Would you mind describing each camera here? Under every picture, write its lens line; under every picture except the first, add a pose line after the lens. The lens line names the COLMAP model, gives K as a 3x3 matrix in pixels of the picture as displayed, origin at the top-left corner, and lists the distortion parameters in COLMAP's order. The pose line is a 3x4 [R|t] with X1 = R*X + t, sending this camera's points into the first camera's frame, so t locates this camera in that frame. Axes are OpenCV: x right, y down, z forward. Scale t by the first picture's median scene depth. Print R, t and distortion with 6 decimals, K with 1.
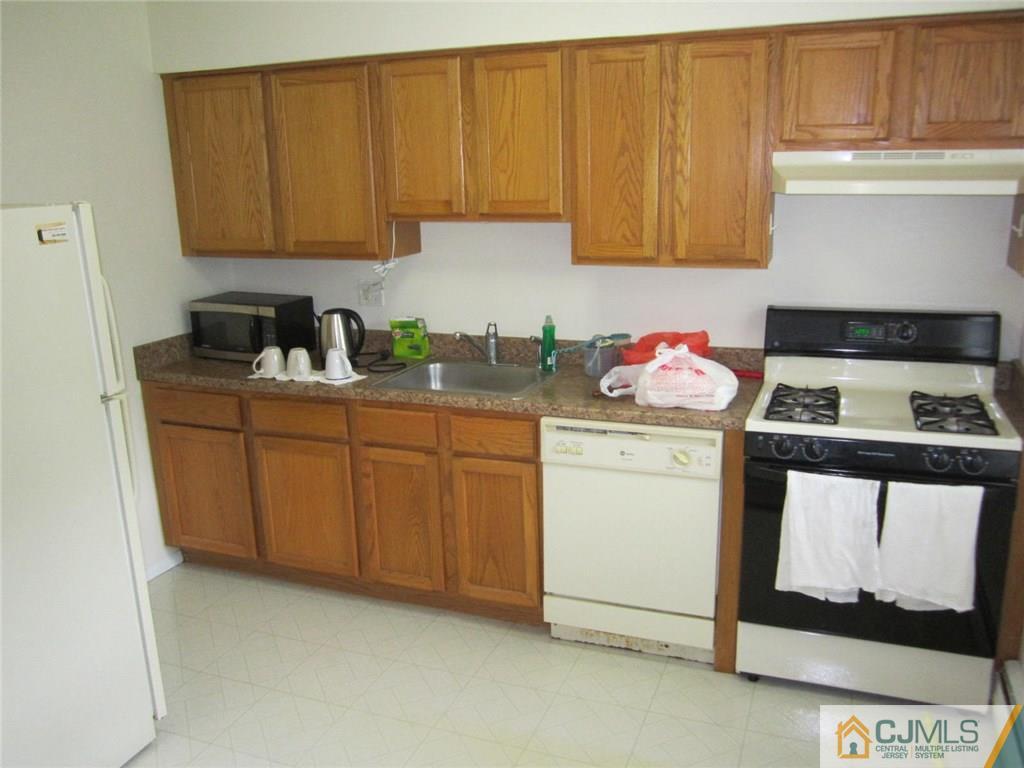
lens RADIAL K [[836.7, 0, 536.8], [0, 836.7, 385.0], [0, 0, 1]] dist [-0.049475, 0.005721]
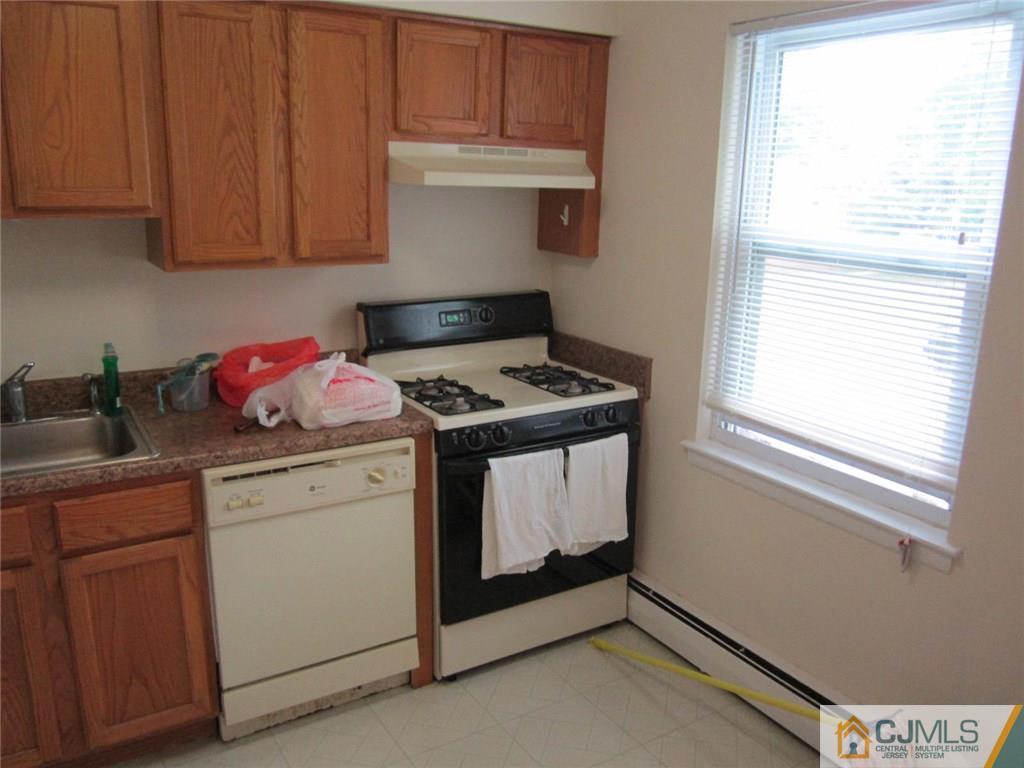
lens RADIAL K [[836.7, 0, 536.8], [0, 836.7, 385.0], [0, 0, 1]] dist [-0.049475, 0.005721]
pose [[0.608475, -0.161419, 0.776983, -0.396111], [0.157426, 0.984188, 0.081181, -0.054085], [-0.777801, 0.072921, 0.624266, 0.284202]]
